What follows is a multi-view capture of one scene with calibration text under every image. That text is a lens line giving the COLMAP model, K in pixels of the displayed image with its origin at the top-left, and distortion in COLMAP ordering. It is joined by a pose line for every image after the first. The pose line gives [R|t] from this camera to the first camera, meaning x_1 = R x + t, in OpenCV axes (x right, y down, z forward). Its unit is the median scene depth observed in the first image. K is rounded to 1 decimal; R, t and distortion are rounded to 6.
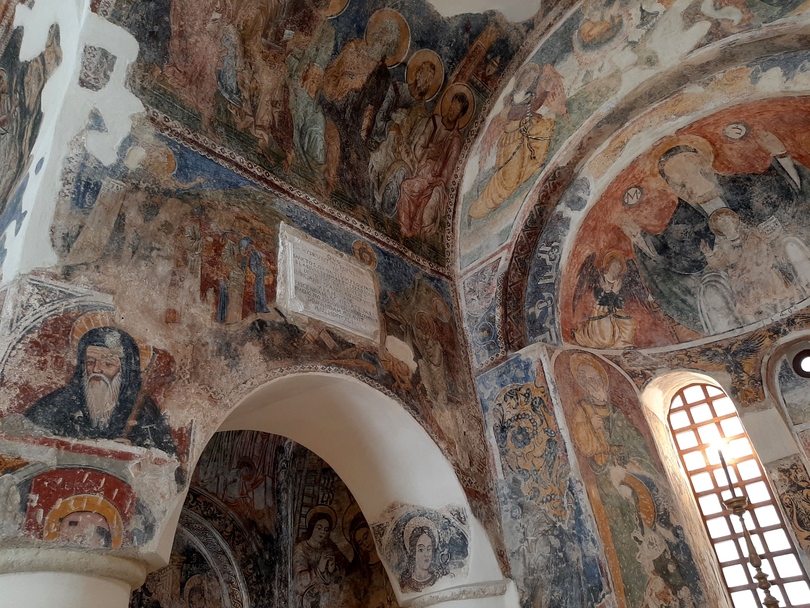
lens RADIAL K [[629.9, 0, 405.0], [0, 629.9, 304.0], [0, 0, 1]] dist [0.080147, -0.147318]
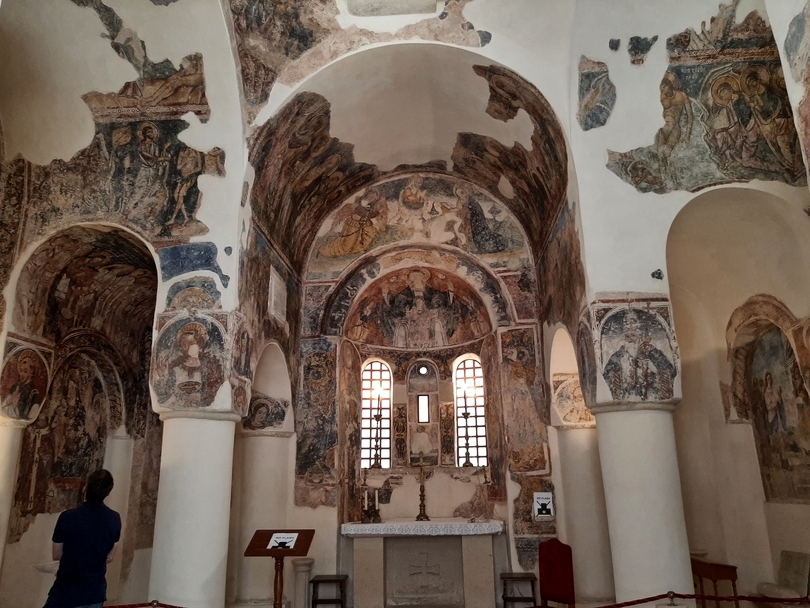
lens RADIAL K [[625.2, 0, 405.0], [0, 625.2, 304.0], [0, 0, 1]] dist [0.154537, -0.304065]
pose [[0.752507, 0.276962, 0.597517, -0.931015], [-0.417159, 0.902509, 0.107034, -0.366063], [-0.509620, -0.329803, 0.794681, -0.801248]]
